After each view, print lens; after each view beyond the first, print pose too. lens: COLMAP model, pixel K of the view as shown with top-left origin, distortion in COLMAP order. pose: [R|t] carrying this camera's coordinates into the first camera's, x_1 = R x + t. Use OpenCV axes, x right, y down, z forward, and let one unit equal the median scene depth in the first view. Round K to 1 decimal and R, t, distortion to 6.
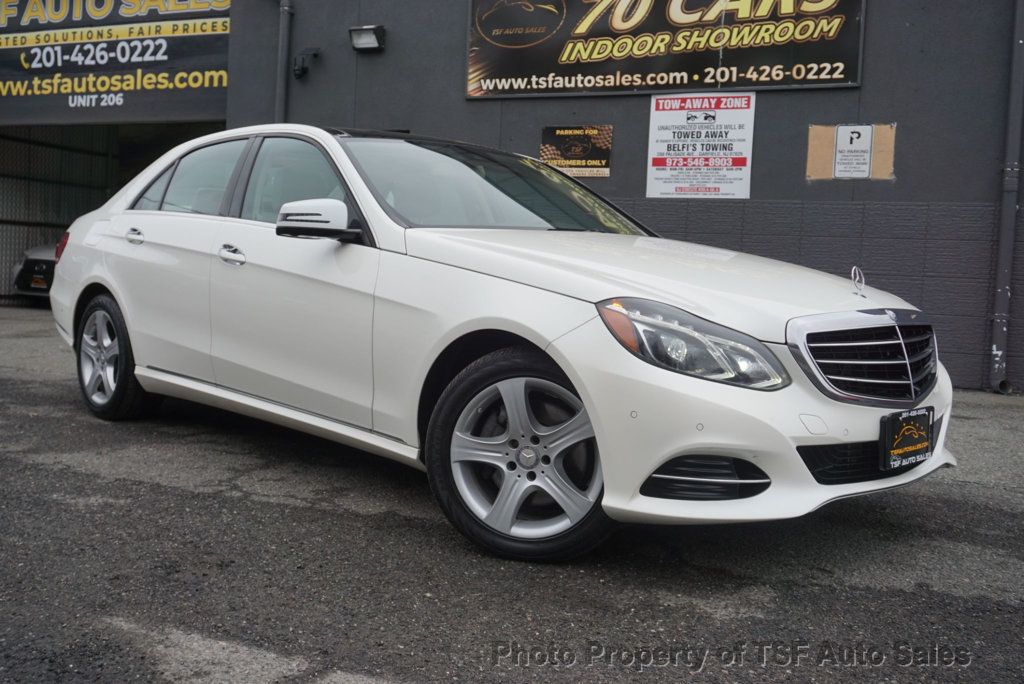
lens RADIAL K [[983.0, 0, 512.0], [0, 983.0, 342.0], [0, 0, 1]] dist [-0.006030, 0.003824]
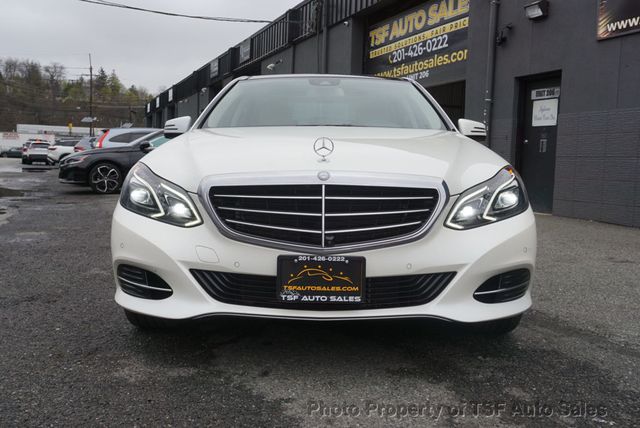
lens RADIAL K [[614.4, 0, 320.0], [0, 614.4, 214.0], [0, 0, 1]] dist [-0.006030, 0.003824]
pose [[0.708660, 0.030503, -0.704890, 0.316331], [-0.042781, 0.999084, 0.000224, 0.006615], [0.704252, 0.029997, 0.709316, 0.159789]]
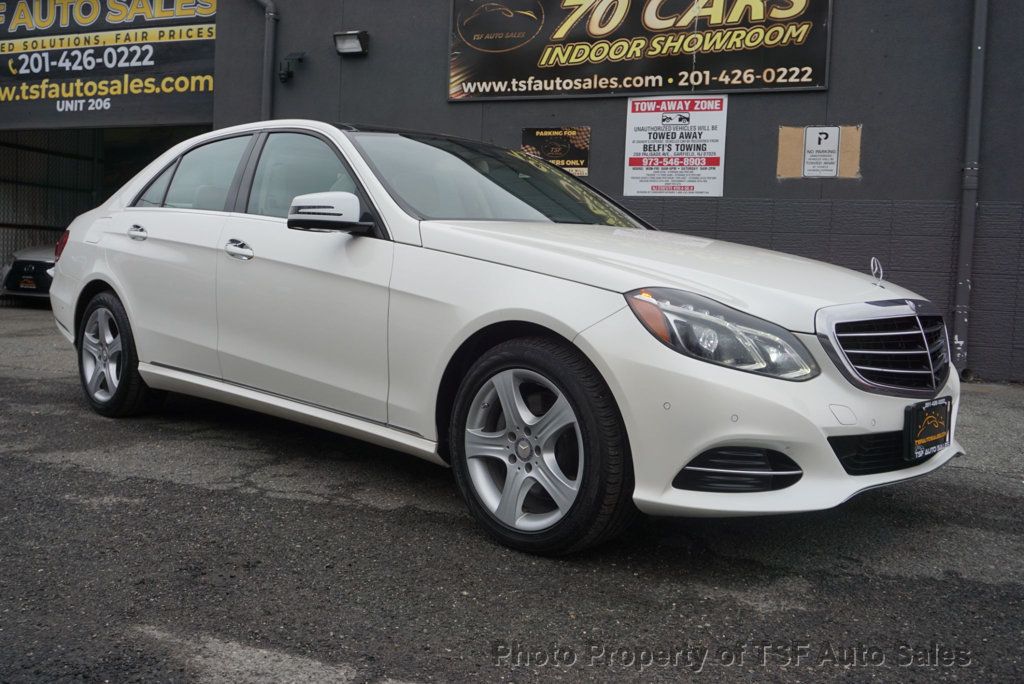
lens RADIAL K [[928.5, 0, 512.0], [0, 928.5, 342.0], [0, 0, 1]] dist [-0.021967, 0.009349]
pose [[0.999224, -0.009643, 0.038182, -0.021416], [0.009429, 0.999939, 0.005764, 0.000644], [-0.038236, -0.005400, 0.999254, 0.023180]]
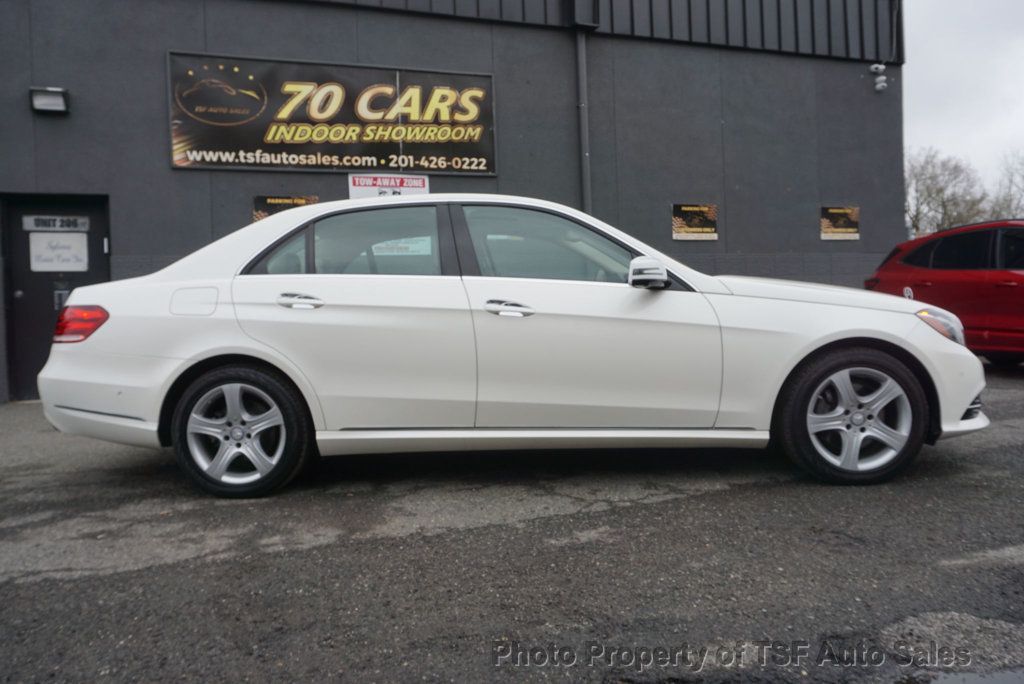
lens RADIAL K [[784.6, 0, 512.0], [0, 784.6, 342.0], [0, 0, 1]] dist [-0.047410, 0.049120]
pose [[0.729647, -0.091599, 0.677662, -0.411404], [0.114935, 0.993317, 0.010513, -0.027010], [-0.674096, 0.070216, 0.735299, 0.152931]]
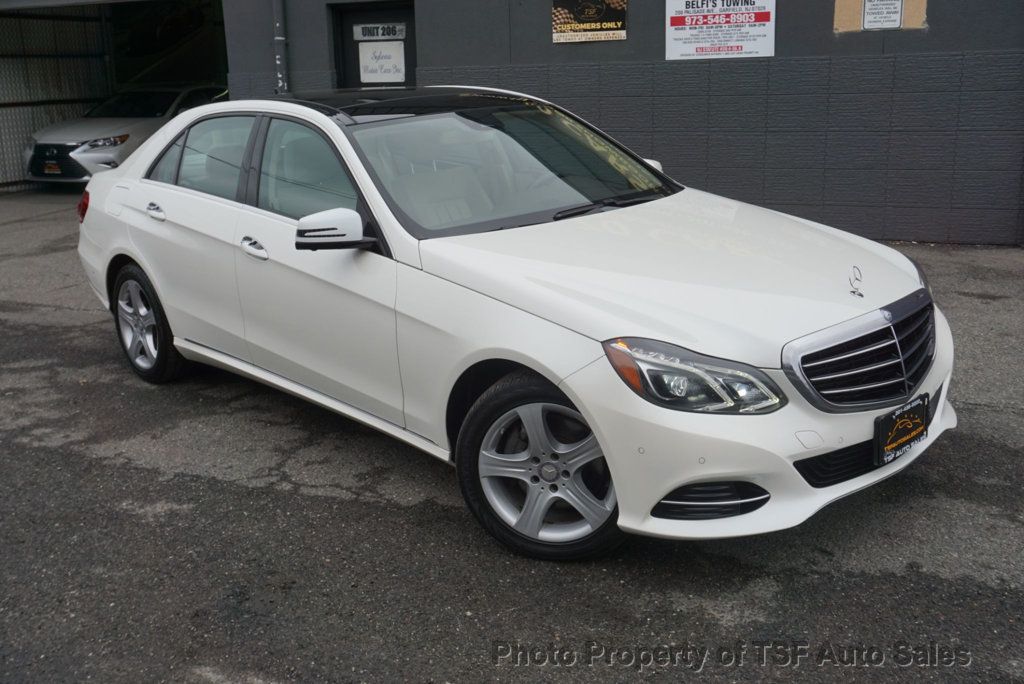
lens RADIAL K [[1019.5, 0, 512.0], [0, 1019.5, 342.0], [0, 0, 1]] dist [-0.003984, -0.024462]
pose [[0.996868, -0.067372, -0.041407, 0.010544], [0.074045, 0.979062, 0.189617, -0.081260], [0.027765, -0.192089, 0.980985, -0.028502]]
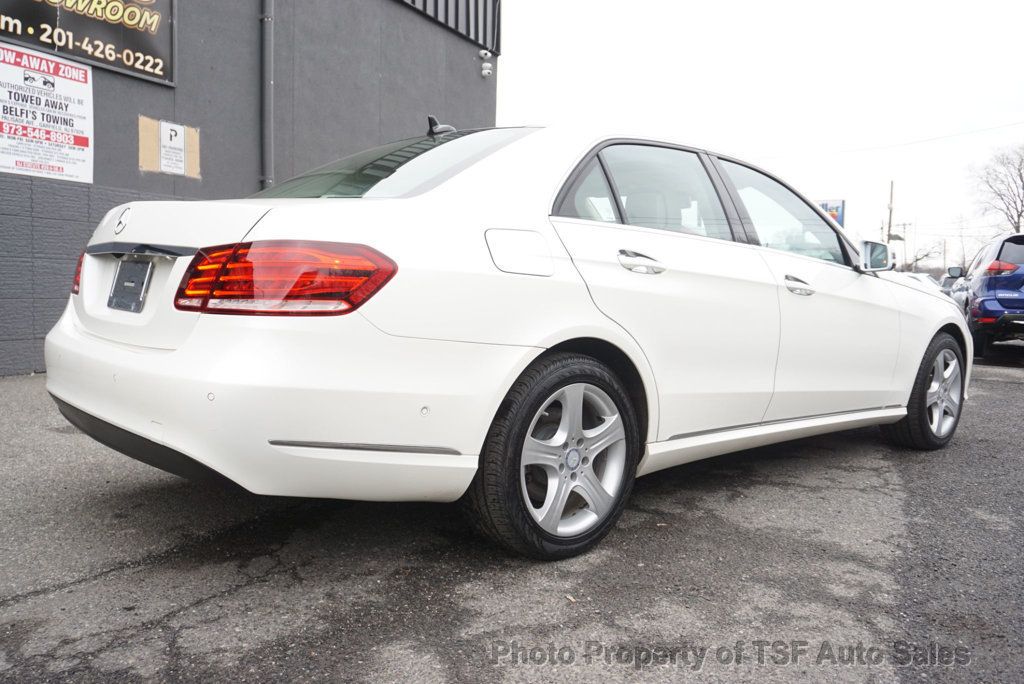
lens RADIAL K [[833.0, 0, 512.0], [0, 833.0, 342.0], [0, 0, 1]] dist [-0.007142, -0.007767]
pose [[0.041991, -0.117602, 0.992173, -0.532942], [0.052365, 0.991943, 0.115359, -0.068335], [-0.997745, 0.047111, 0.047811, 0.581360]]
